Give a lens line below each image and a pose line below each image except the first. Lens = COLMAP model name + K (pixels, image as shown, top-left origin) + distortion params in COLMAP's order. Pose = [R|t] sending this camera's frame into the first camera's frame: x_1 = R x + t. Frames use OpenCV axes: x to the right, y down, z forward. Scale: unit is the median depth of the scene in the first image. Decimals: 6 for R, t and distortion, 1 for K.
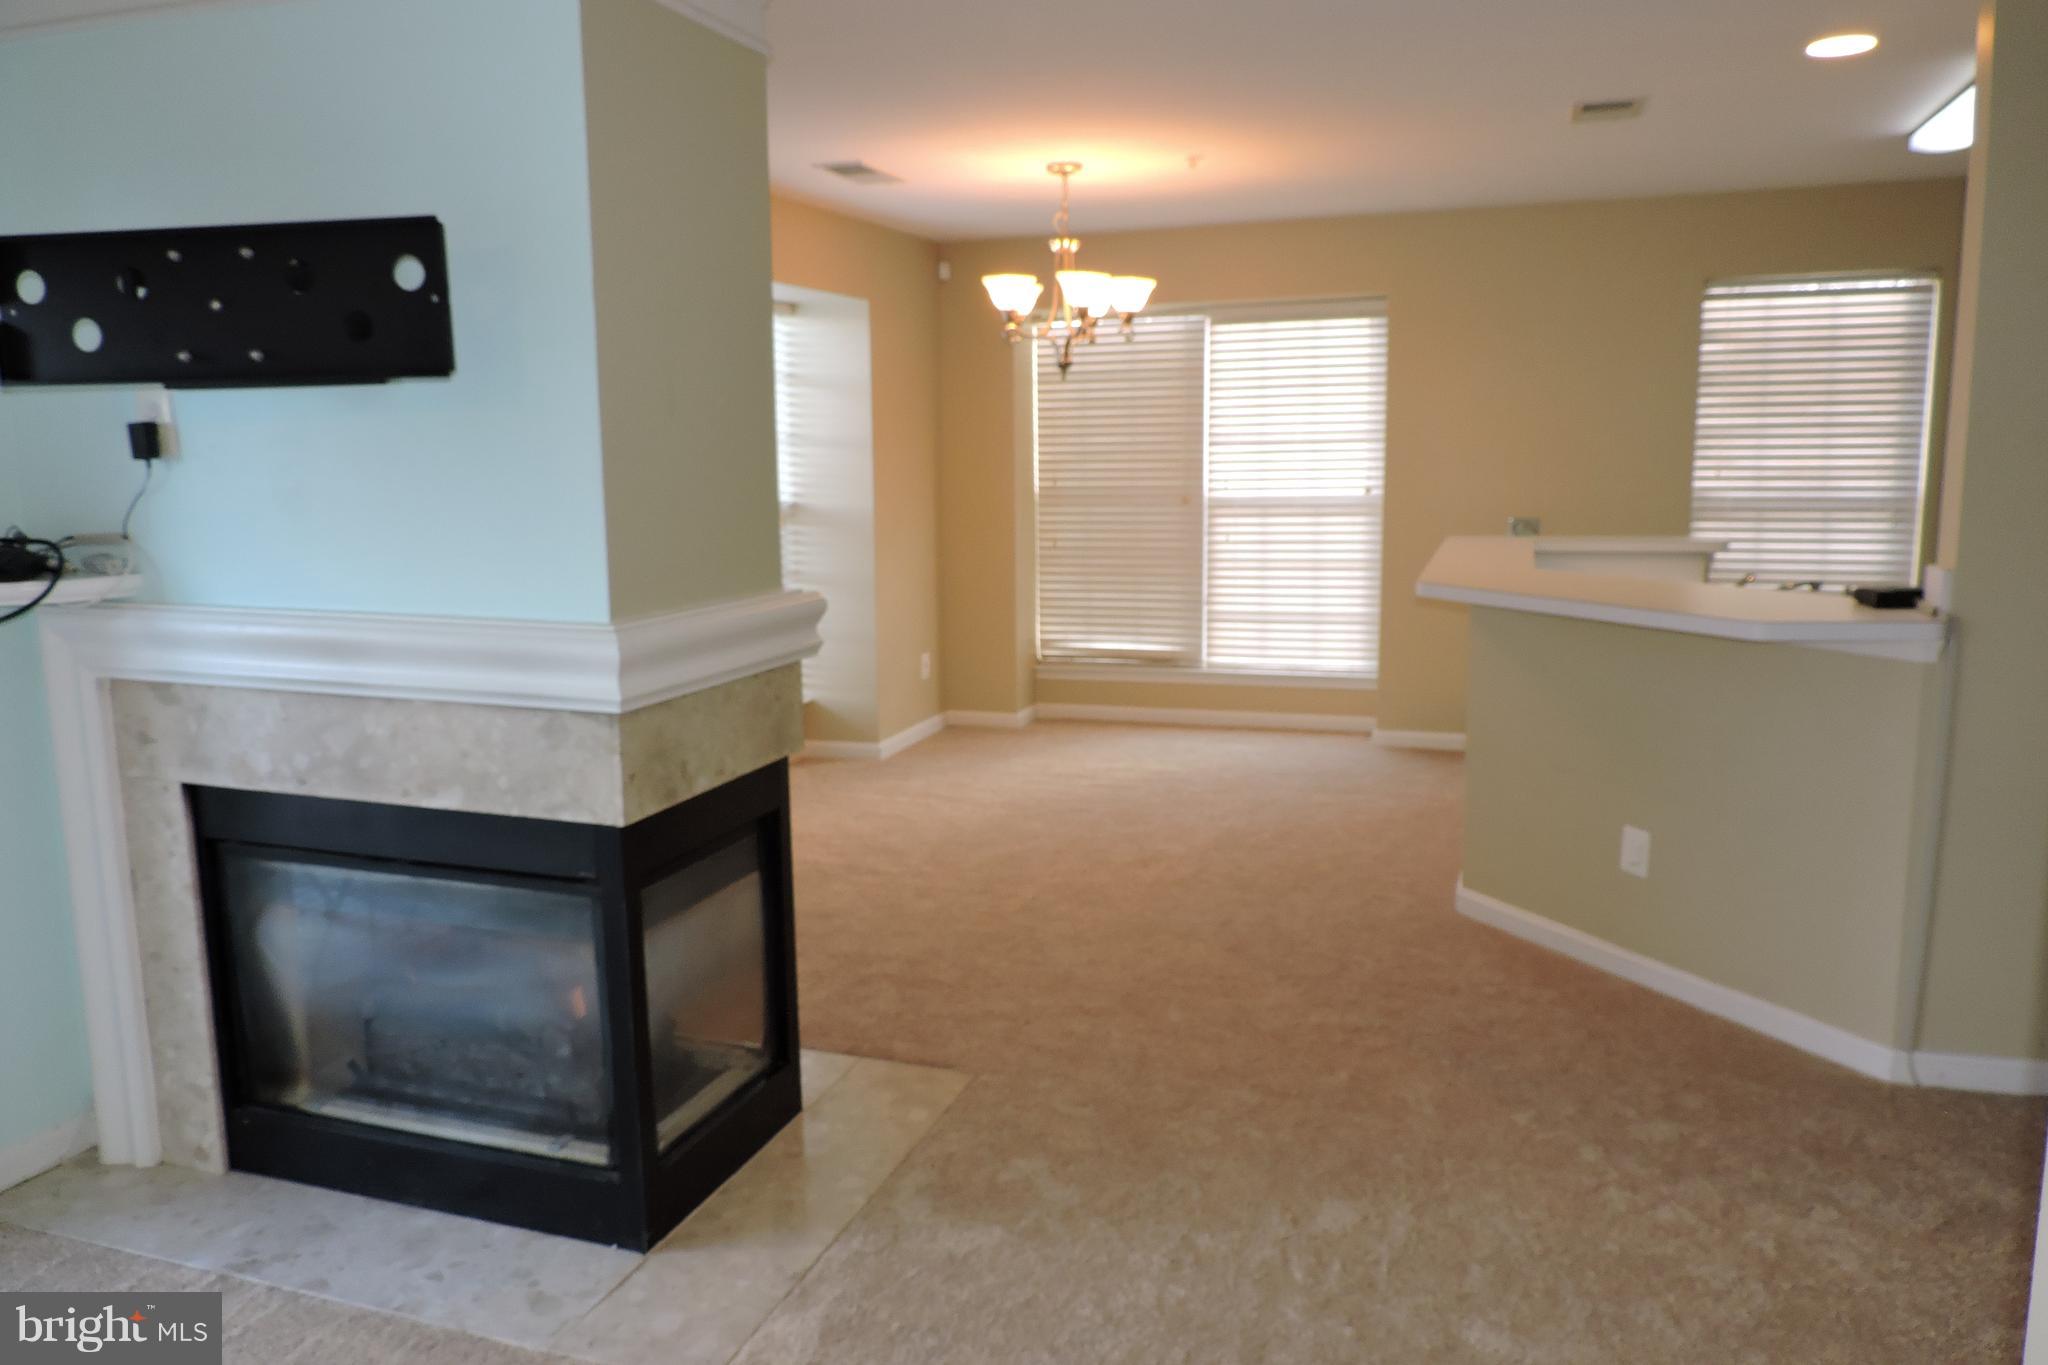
lens RADIAL K [[1457.4, 0, 1018.3], [0, 1457.4, 677.0], [0, 0, 1]] dist [-0.018304, 0.009325]
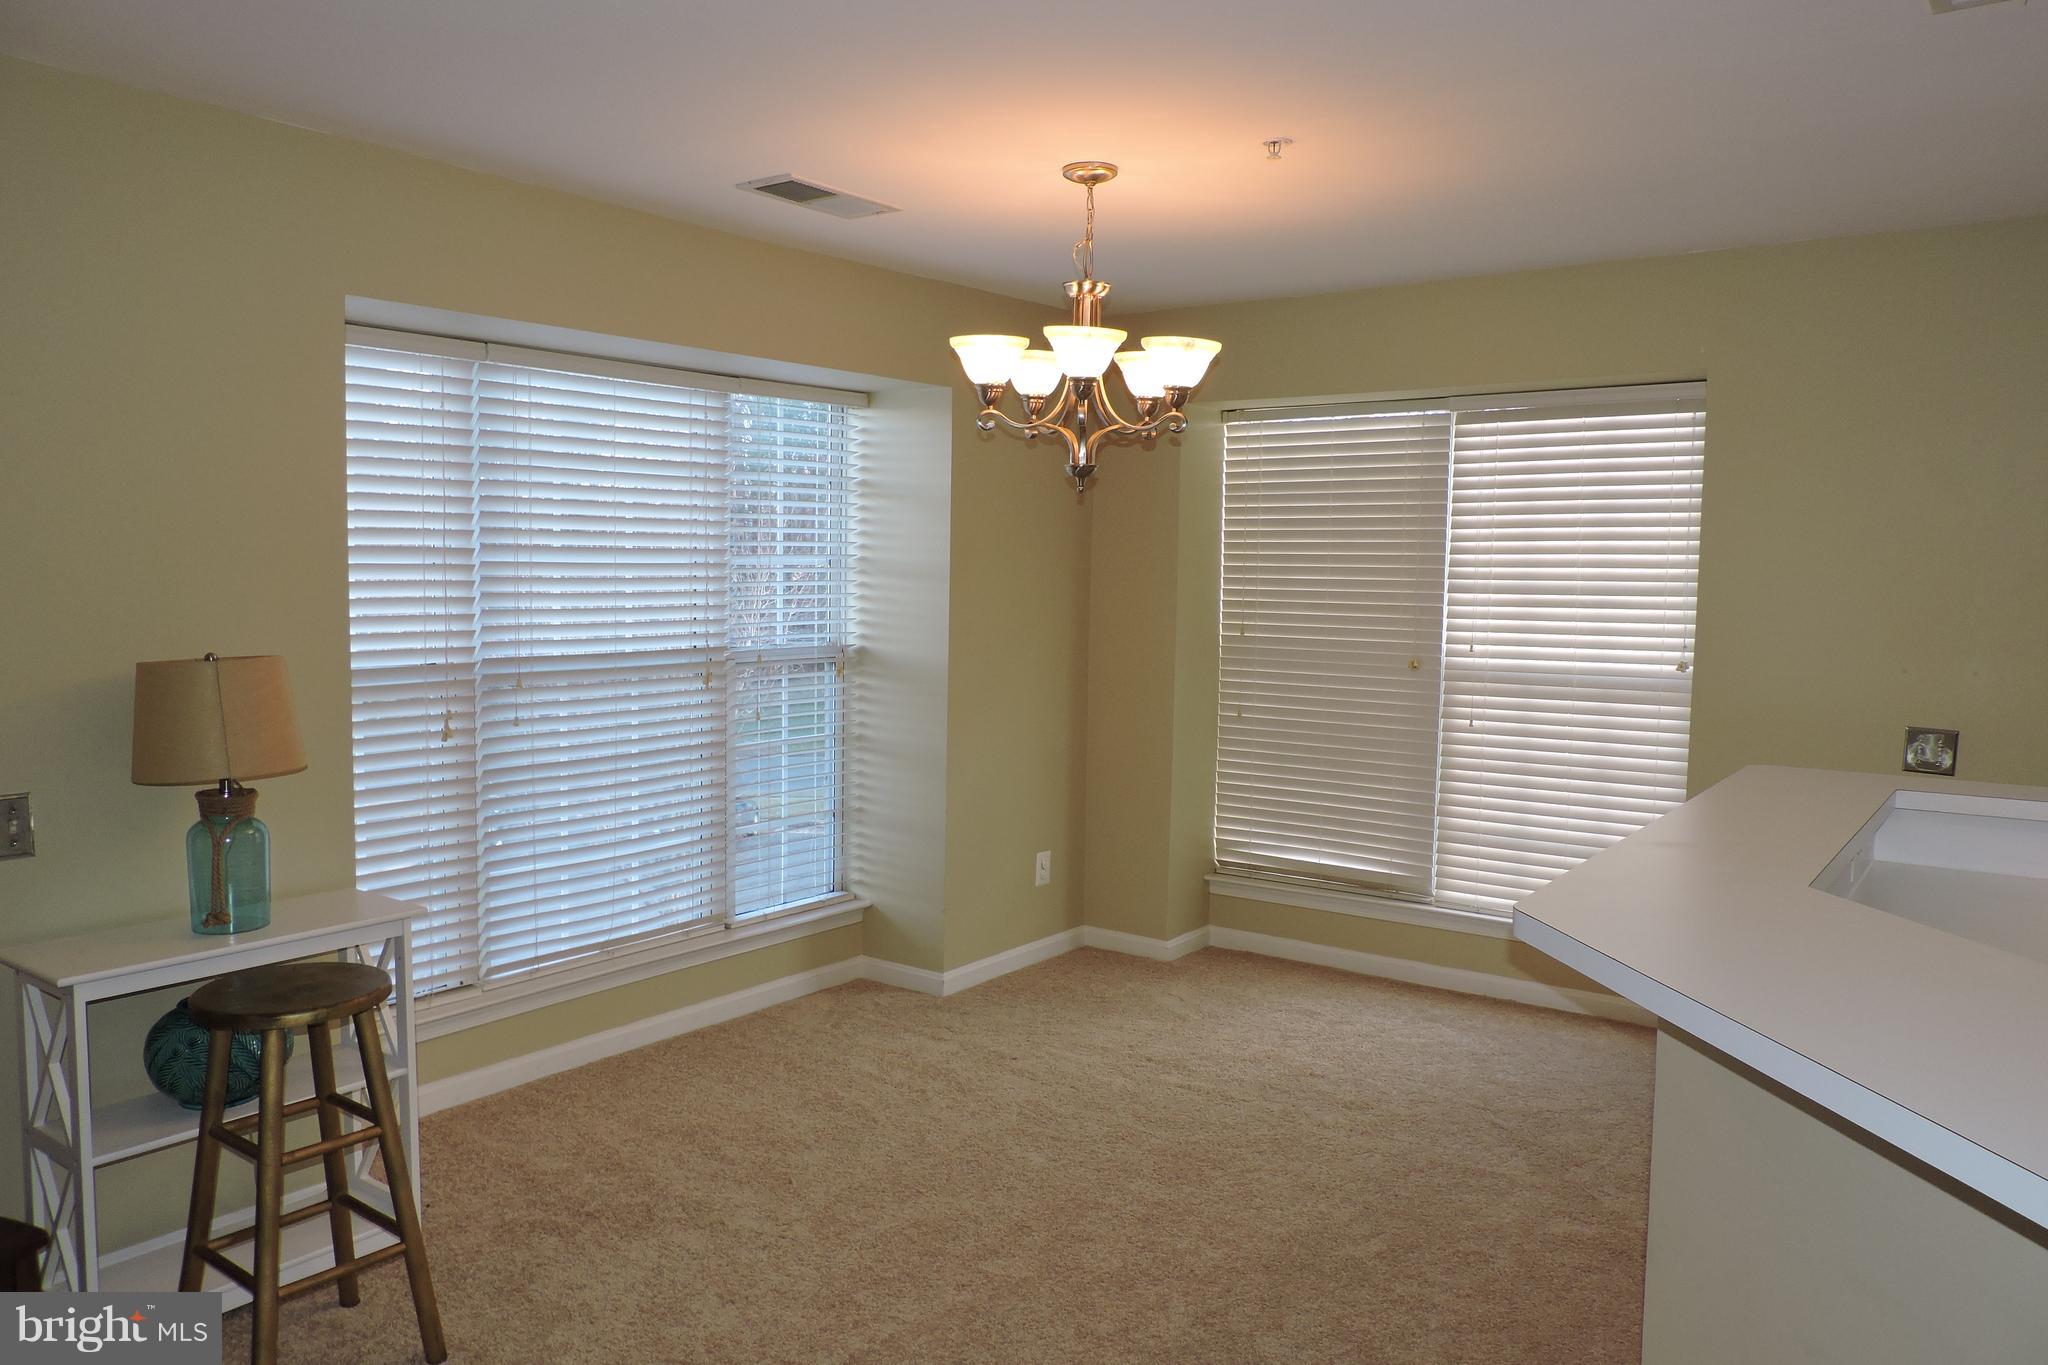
lens RADIAL K [[1457.4, 0, 1029.7], [0, 1457.4, 681.2], [0, 0, 1]] dist [-0.018304, 0.009325]
pose [[0.952758, 0.054642, -0.298776, 0.148738], [-0.076675, 0.995094, -0.062519, -0.055634], [0.293894, 0.082474, 0.952273, 0.271612]]
